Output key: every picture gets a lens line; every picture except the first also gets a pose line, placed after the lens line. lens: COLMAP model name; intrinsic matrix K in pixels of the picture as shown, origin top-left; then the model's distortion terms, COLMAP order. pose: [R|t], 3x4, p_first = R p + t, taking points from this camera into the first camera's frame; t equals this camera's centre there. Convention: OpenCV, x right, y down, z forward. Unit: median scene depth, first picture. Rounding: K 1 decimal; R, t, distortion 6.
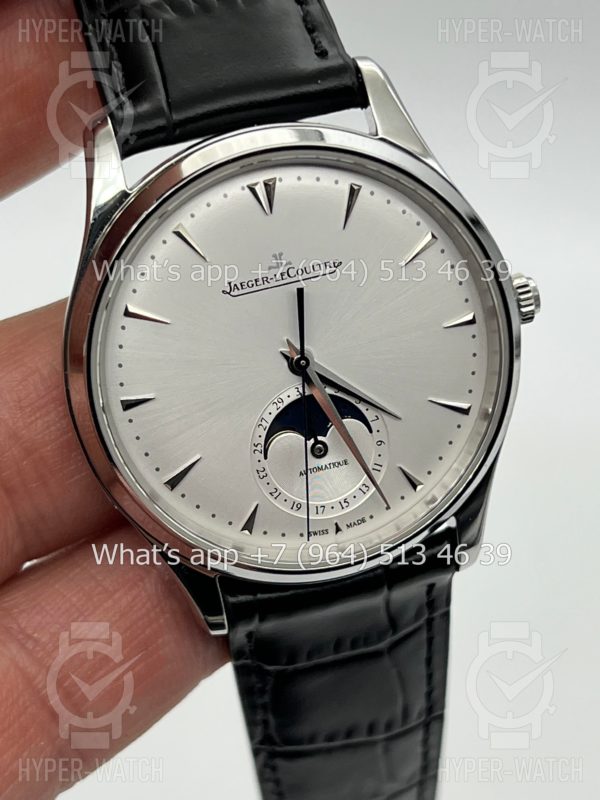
lens RADIAL K [[1866.1, 0, 300.0], [0, 1866.1, 398.4], [0, 0, 1]] dist [0.054381, 0.000000]
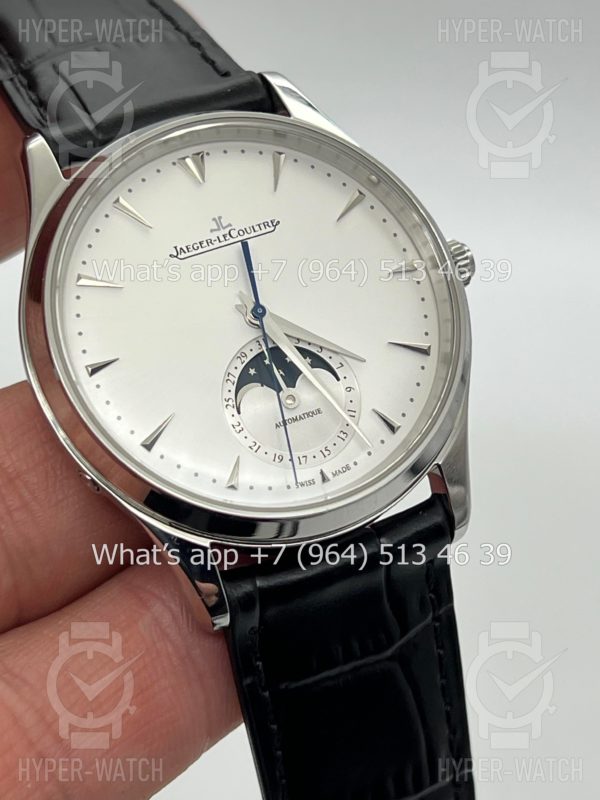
lens RADIAL K [[1866.1, 0, 298.8], [0, 1866.1, 401.7], [0, 0, 1]] dist [0.054381, 0.000000]
pose [[0.981716, -0.153515, 0.112543, -0.097821], [0.186333, 0.895853, -0.403394, 0.431974], [-0.038896, 0.416989, 0.908079, 0.101825]]
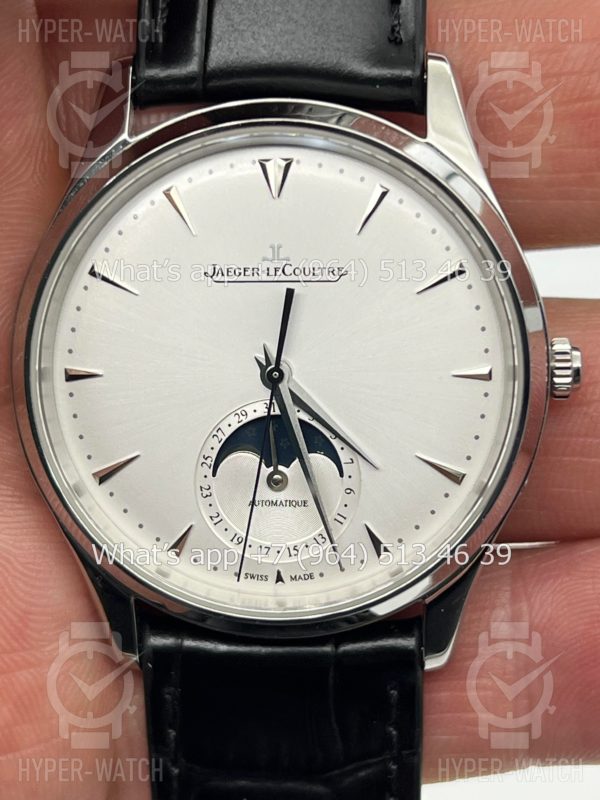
lens RADIAL K [[1866.1, 0, 298.5], [0, 1866.1, 394.3], [0, 0, 1]] dist [0.054381, 0.000000]
pose [[0.952721, 0.226125, -0.202952, 0.185808], [-0.241278, 0.969008, -0.052987, 0.032199], [0.184680, 0.099450, 0.977754, 0.162356]]
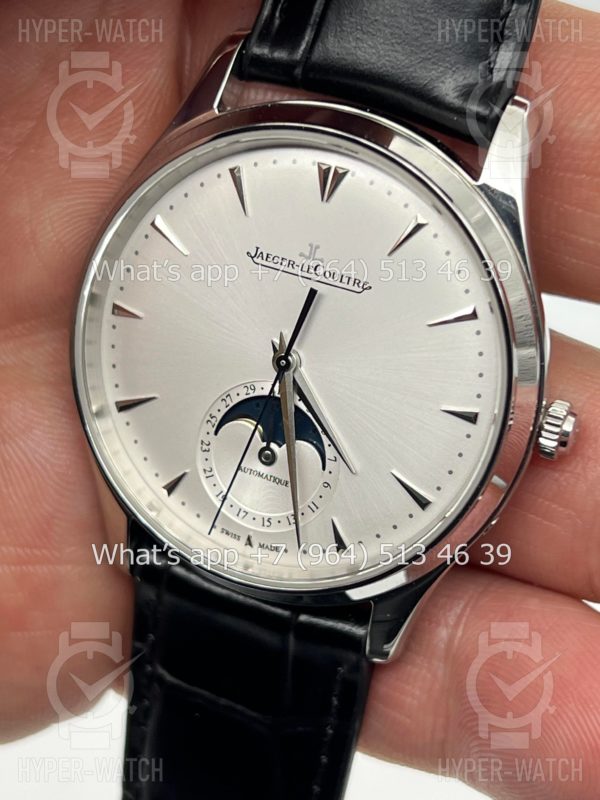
lens RADIAL K [[1866.1, 0, 301.2], [0, 1866.1, 406.1], [0, 0, 1]] dist [0.054381, 0.000000]
pose [[0.770374, 0.498683, -0.397291, 0.379085], [-0.481449, 0.863491, 0.150299, -0.141227], [0.418009, 0.075489, 0.905301, 0.174371]]
